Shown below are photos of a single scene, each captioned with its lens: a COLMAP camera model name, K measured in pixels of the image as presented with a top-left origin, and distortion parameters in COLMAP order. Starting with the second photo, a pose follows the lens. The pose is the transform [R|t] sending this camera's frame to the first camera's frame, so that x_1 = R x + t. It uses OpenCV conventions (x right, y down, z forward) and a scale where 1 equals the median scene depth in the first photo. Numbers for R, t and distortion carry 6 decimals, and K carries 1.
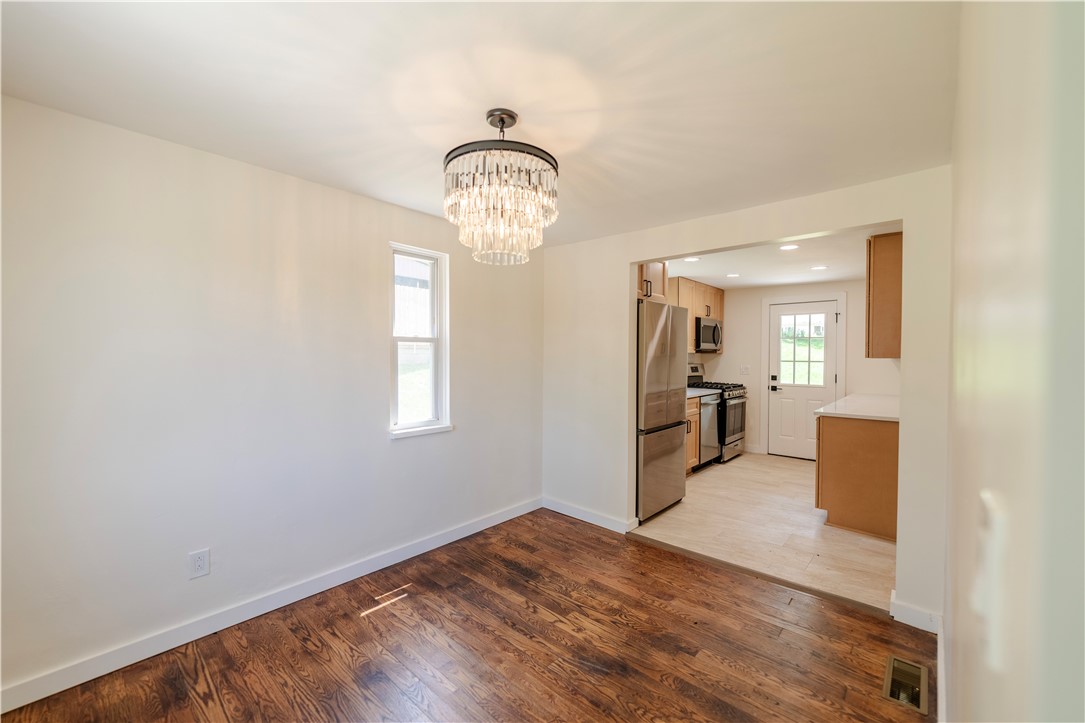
lens RADIAL K [[436.6, 0, 542.5], [0, 436.6, 361.5], [0, 0, 1]] dist [-0.000244, -0.000715]
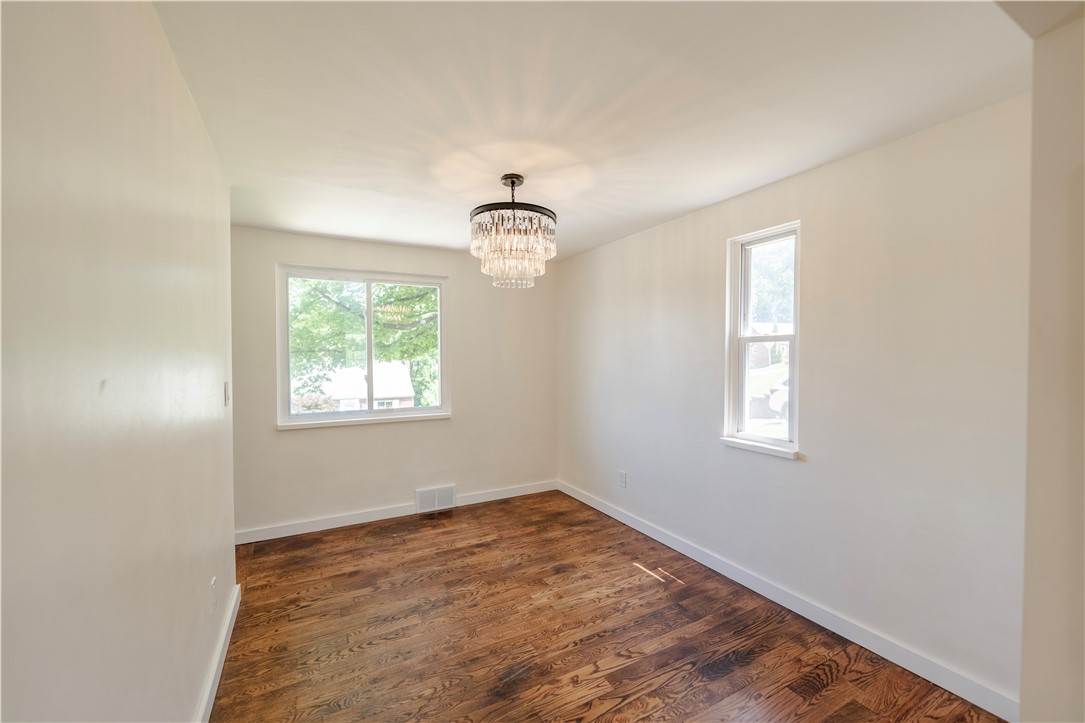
lens RADIAL K [[436.6, 0, 542.5], [0, 436.6, 361.5], [0, 0, 1]] dist [-0.000244, -0.000715]
pose [[-0.325667, 0.008147, -0.945449, 0.844237], [-0.015061, 0.999791, 0.013803, -0.016188], [0.945365, 0.018735, -0.325476, 1.127675]]
